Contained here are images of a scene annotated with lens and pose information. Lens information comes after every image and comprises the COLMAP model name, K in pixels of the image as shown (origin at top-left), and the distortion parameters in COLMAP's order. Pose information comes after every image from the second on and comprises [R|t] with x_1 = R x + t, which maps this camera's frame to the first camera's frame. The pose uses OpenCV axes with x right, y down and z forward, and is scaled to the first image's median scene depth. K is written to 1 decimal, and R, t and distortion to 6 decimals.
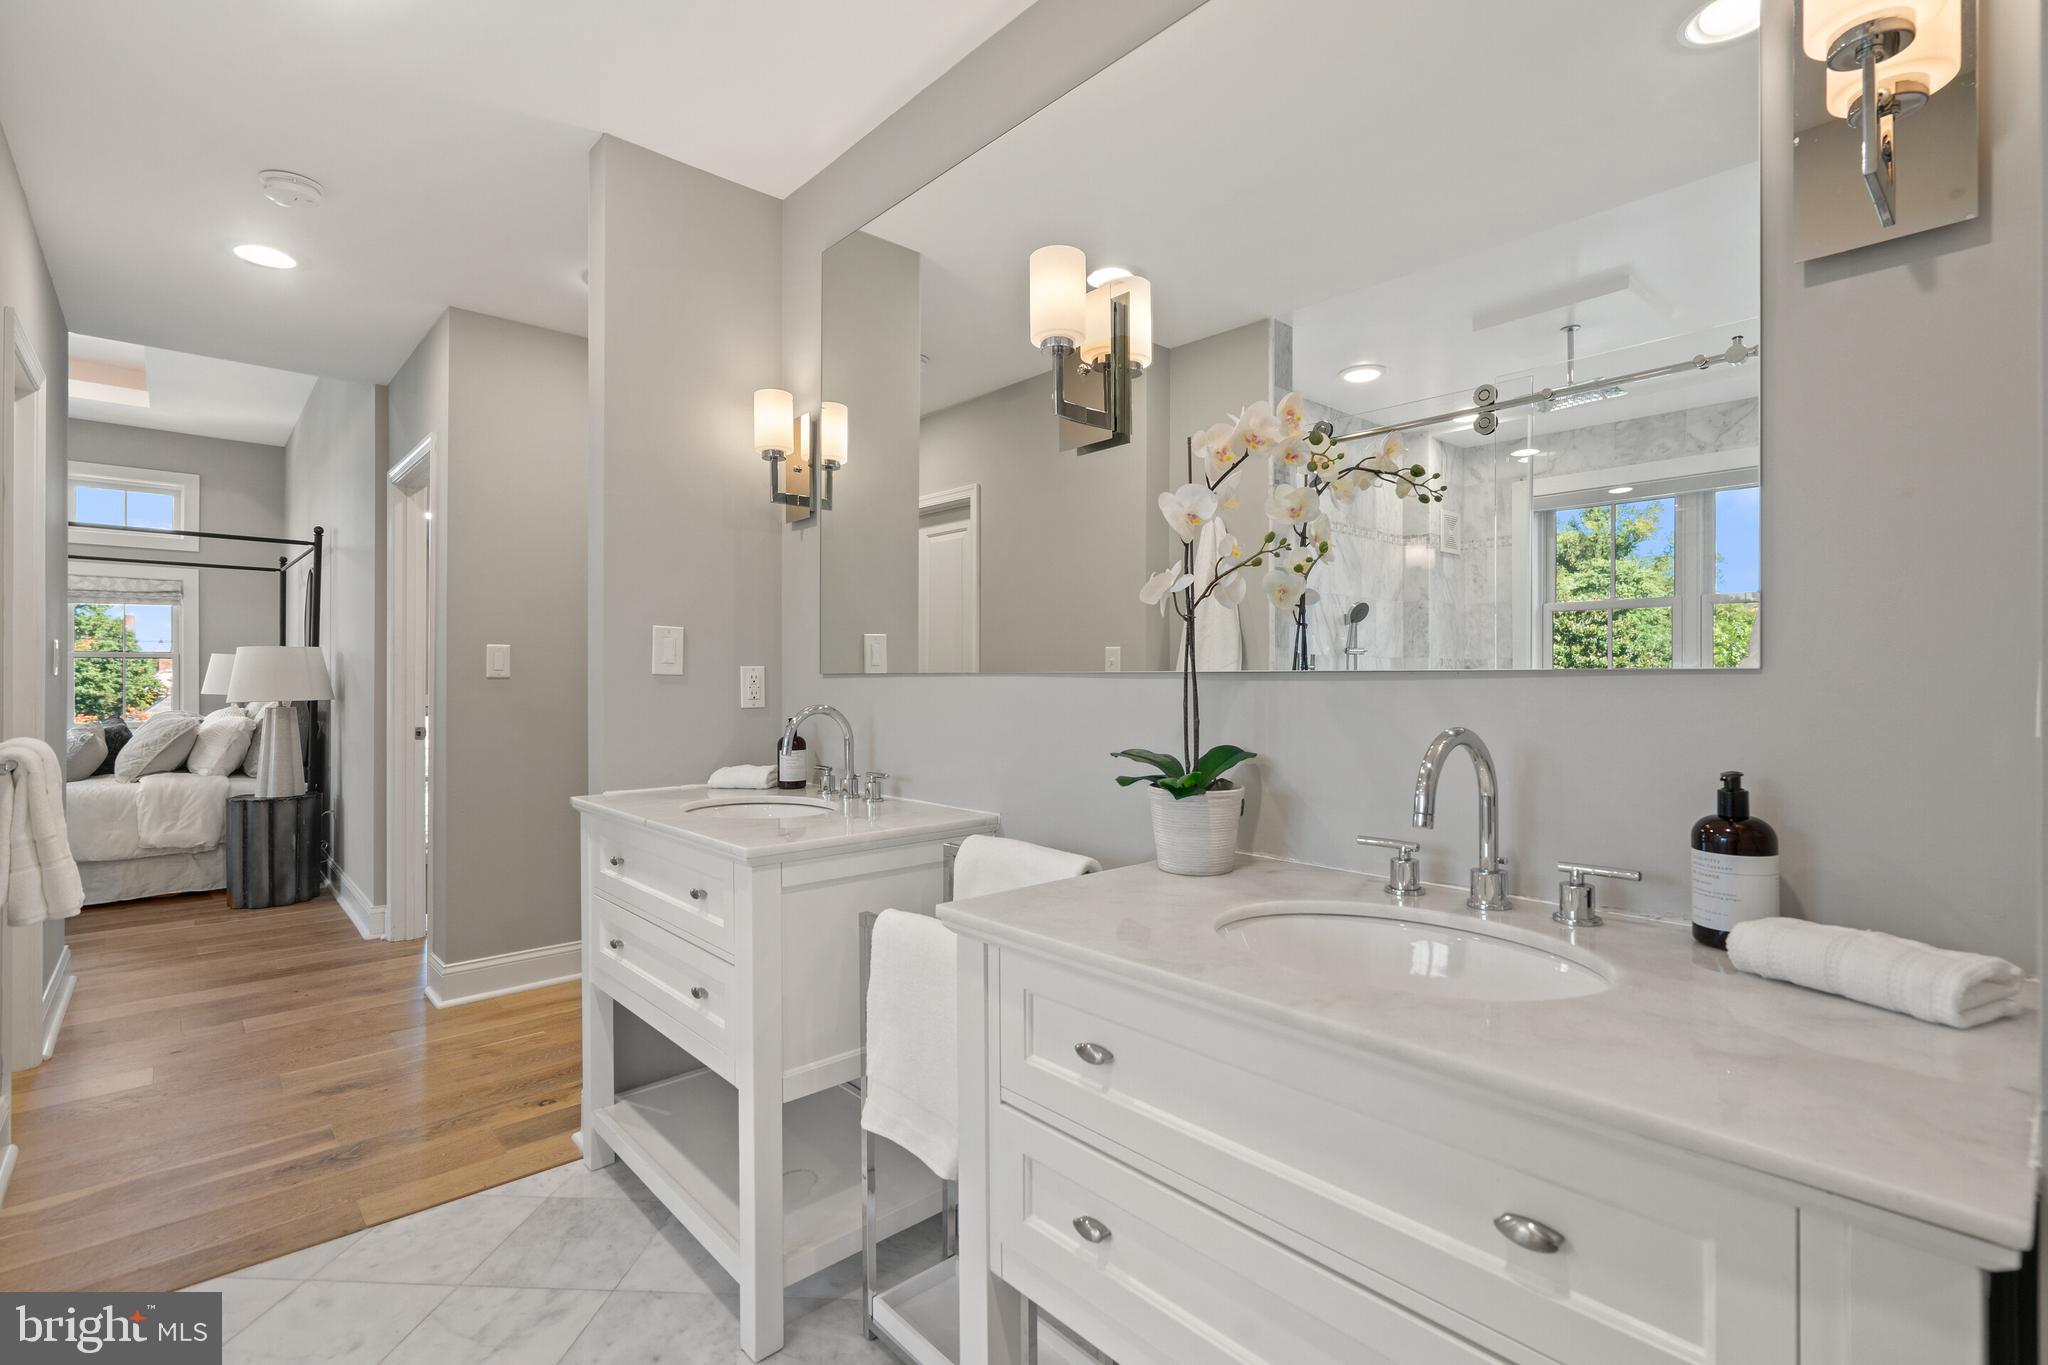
lens RADIAL K [[938.5, 0, 1028.5], [0, 938.5, 677.1], [0, 0, 1]] dist [0.000074, 0.000380]
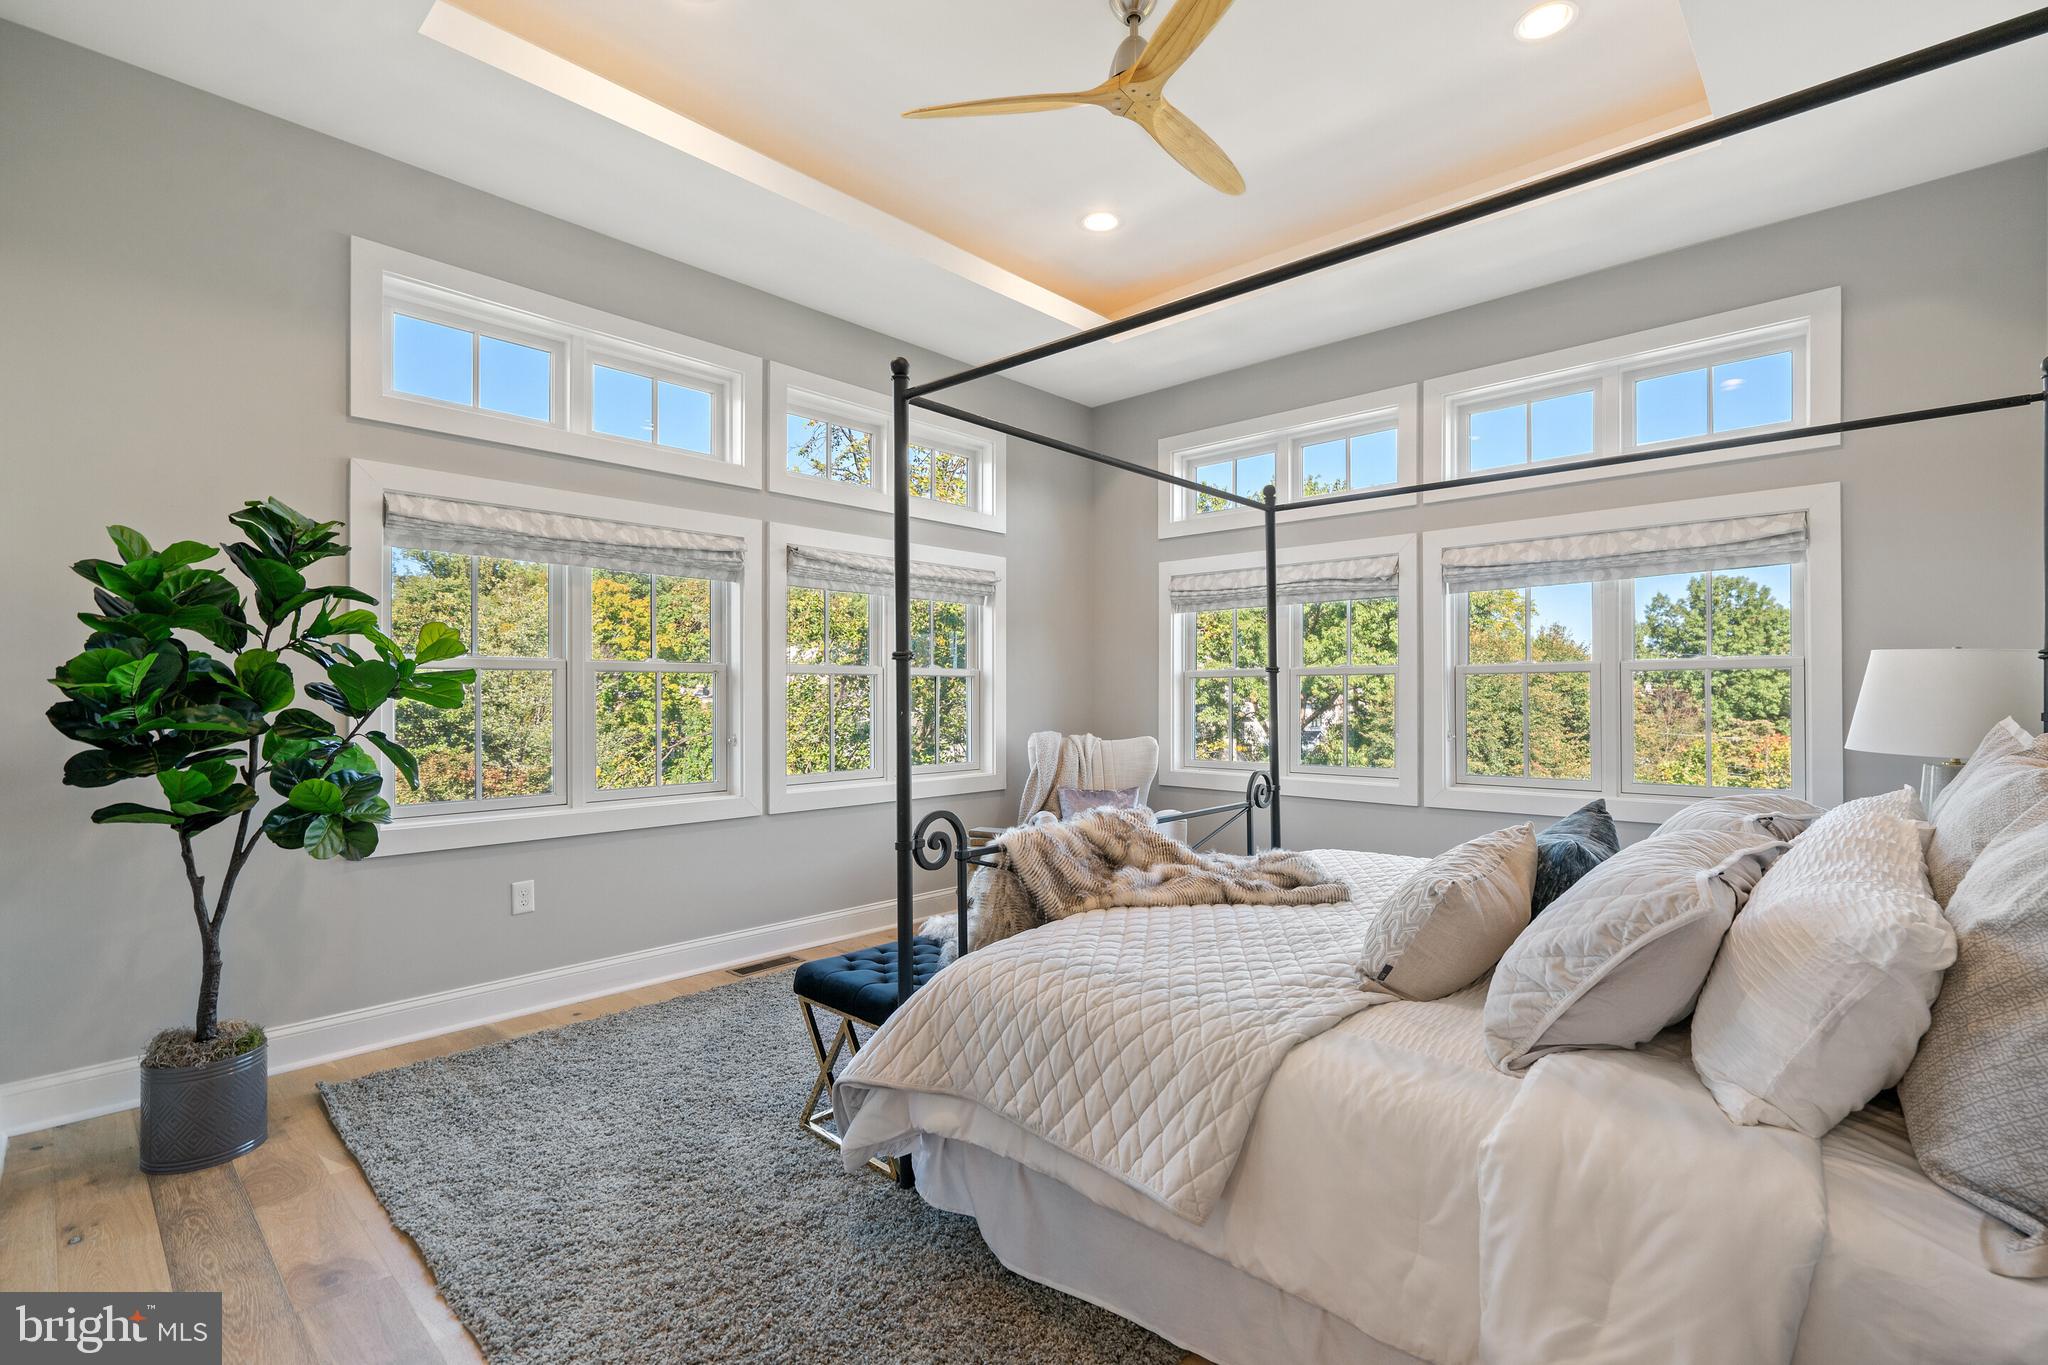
lens RADIAL K [[923.1, 0, 1026.7], [0, 923.1, 690.1], [0, 0, 1]] dist [-0.001515, 0.000334]
pose [[0.078953, -0.002664, -0.996875, -0.990983], [0.002607, 0.999994, -0.002466, -0.016106], [0.996875, -0.002404, 0.078959, 1.215732]]
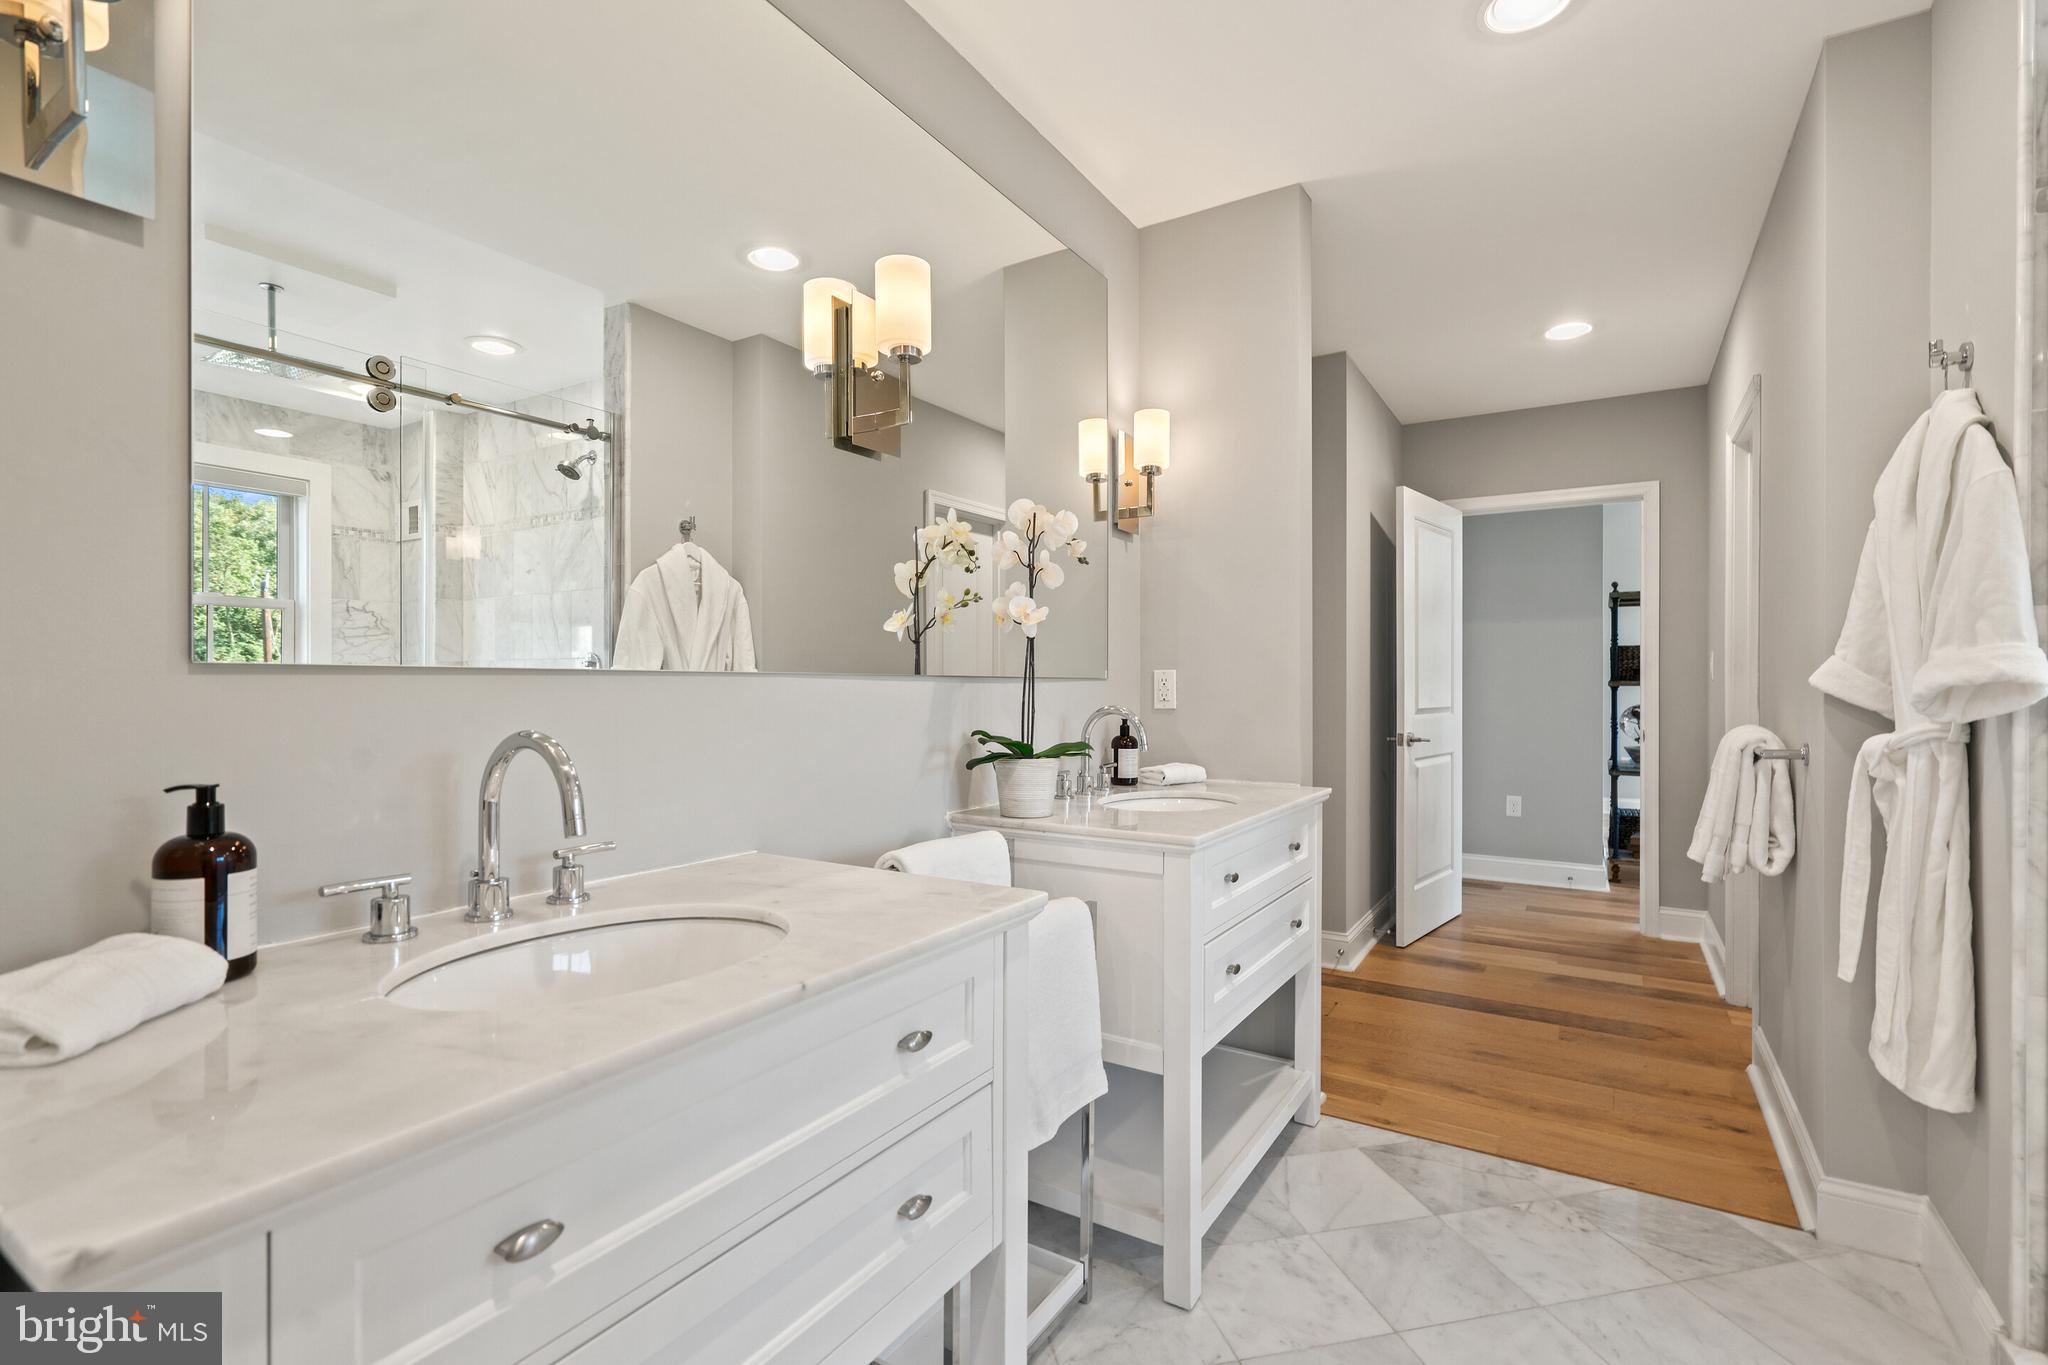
lens RADIAL K [[936.8, 0, 1026.3], [0, 936.8, 689.2], [0, 0, 1]] dist [-0.000896, 0.000397]
pose [[-0.277191, -0.000899, 0.960814, -0.474340], [-0.001583, 0.999999, 0.000479, 0.005035], [-0.960813, -0.001388, -0.277192, 0.555380]]
